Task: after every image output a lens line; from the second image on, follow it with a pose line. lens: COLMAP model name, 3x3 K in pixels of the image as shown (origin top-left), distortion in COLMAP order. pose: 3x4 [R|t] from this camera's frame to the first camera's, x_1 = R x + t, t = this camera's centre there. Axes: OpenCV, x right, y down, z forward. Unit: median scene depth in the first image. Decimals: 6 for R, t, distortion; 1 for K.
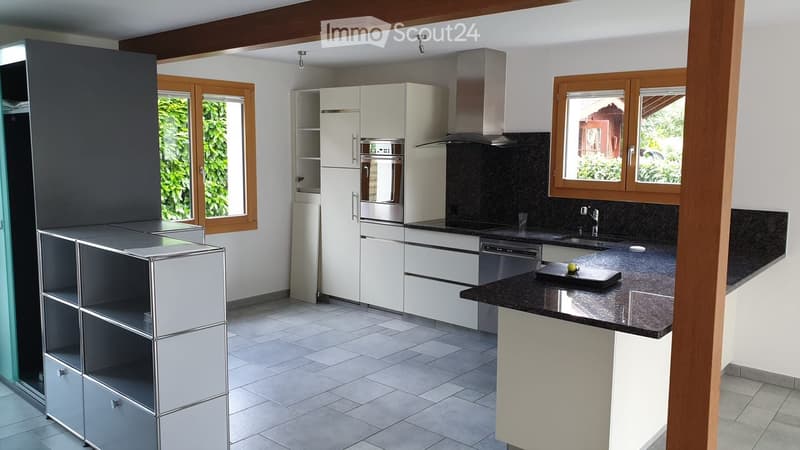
lens RADIAL K [[614.0, 0, 397.9], [0, 614.0, 217.3], [0, 0, 1]] dist [0.039811, -0.008274]
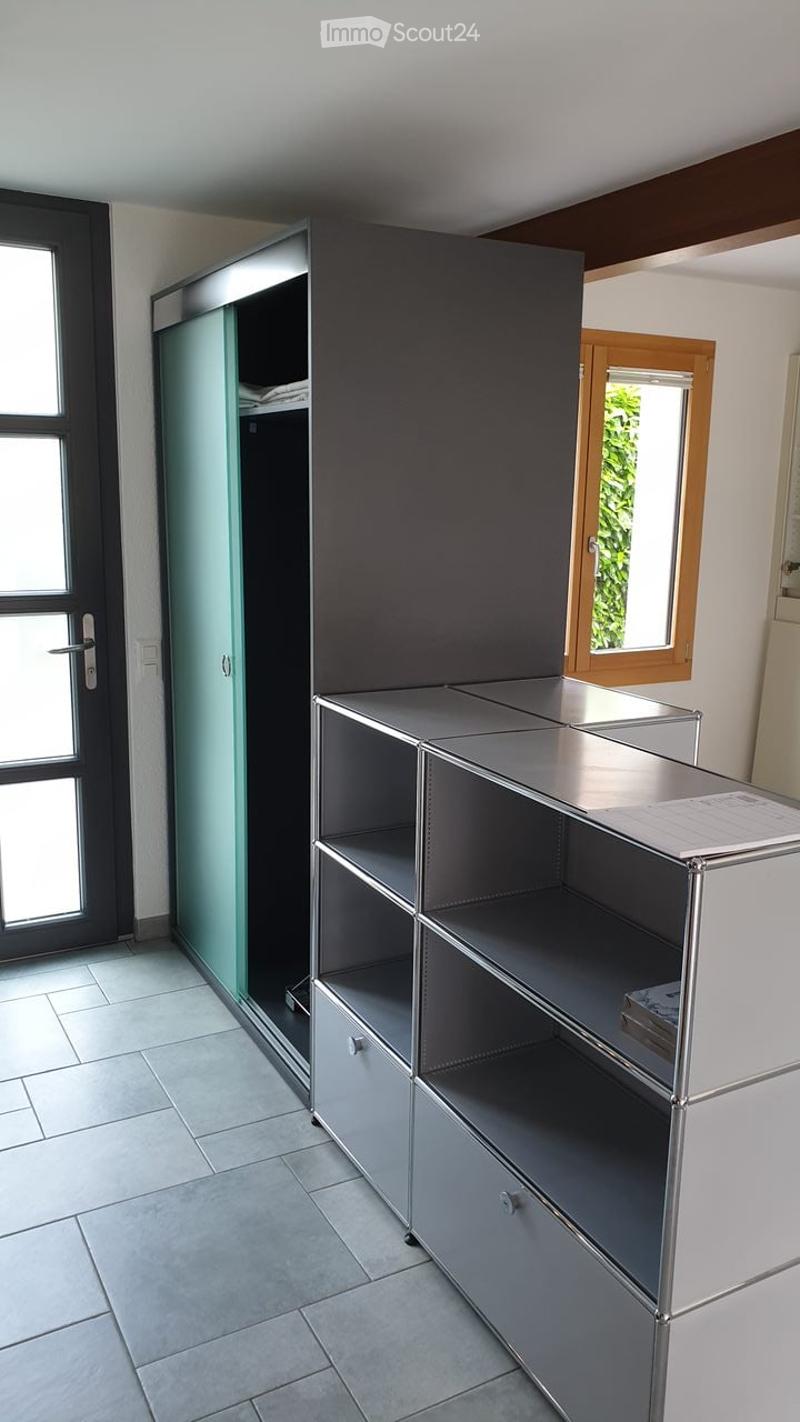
lens RADIAL K [[1091.4, 0, 403.9], [0, 1091.4, 718.4], [0, 0, 1]] dist [0.039811, -0.008274]
pose [[0.938475, 0.081905, -0.335495, -0.244216], [-0.049384, 0.993313, 0.104357, -0.039396], [0.341799, -0.081368, 0.936244, 0.294683]]
